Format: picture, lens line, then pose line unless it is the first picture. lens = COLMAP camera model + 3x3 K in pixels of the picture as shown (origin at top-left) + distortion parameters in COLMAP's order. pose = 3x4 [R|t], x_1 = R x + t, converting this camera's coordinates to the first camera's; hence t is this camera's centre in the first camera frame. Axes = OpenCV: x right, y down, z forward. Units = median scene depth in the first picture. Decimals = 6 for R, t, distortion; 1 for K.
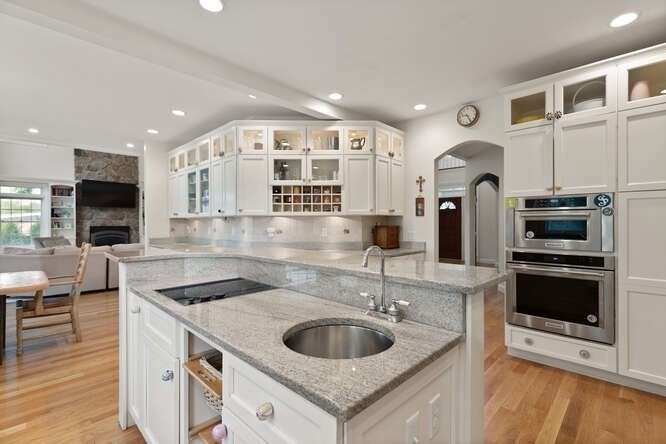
lens RADIAL K [[307.7, 0, 333.0], [0, 307.7, 222.0], [0, 0, 1]] dist [0.014941, -0.000573]
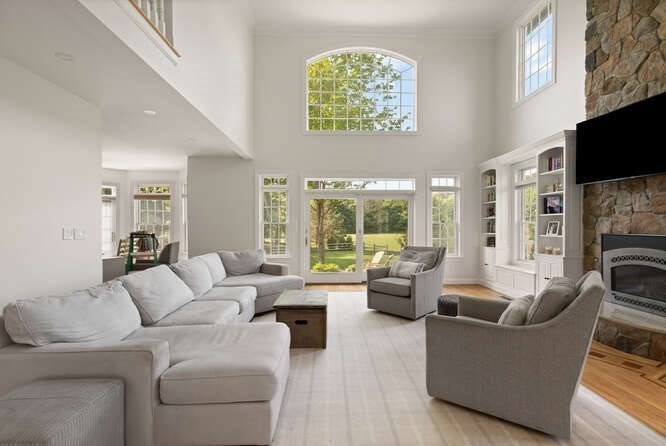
lens RADIAL K [[310.4, 0, 333.0], [0, 310.4, 223.0], [0, 0, 1]] dist [0.001595, 0.000465]
pose [[-0.690322, 0.008017, -0.723458, -0.258122], [0.006181, 0.999967, 0.005183, -0.003329], [0.723476, -0.000893, -0.690349, 1.021542]]
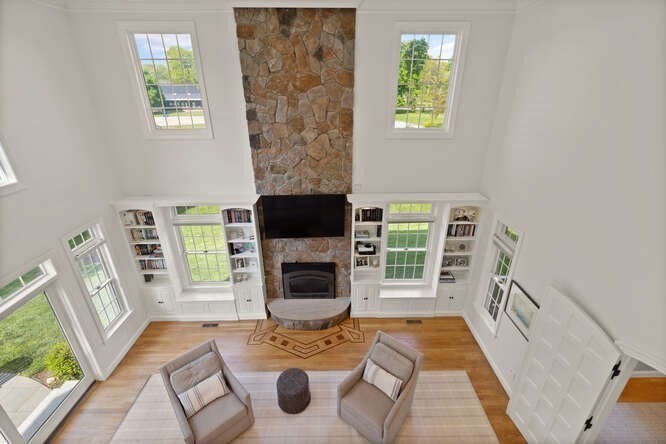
lens RADIAL K [[307.7, 0, 333.0], [0, 307.7, 222.0], [0, 0, 1]] dist [0.014941, -0.000573]
pose [[0.713359, 0.286549, -0.639538, -0.345462], [-0.000684, 0.912868, 0.408253, -0.306871], [0.700799, -0.290794, 0.651399, 0.698501]]
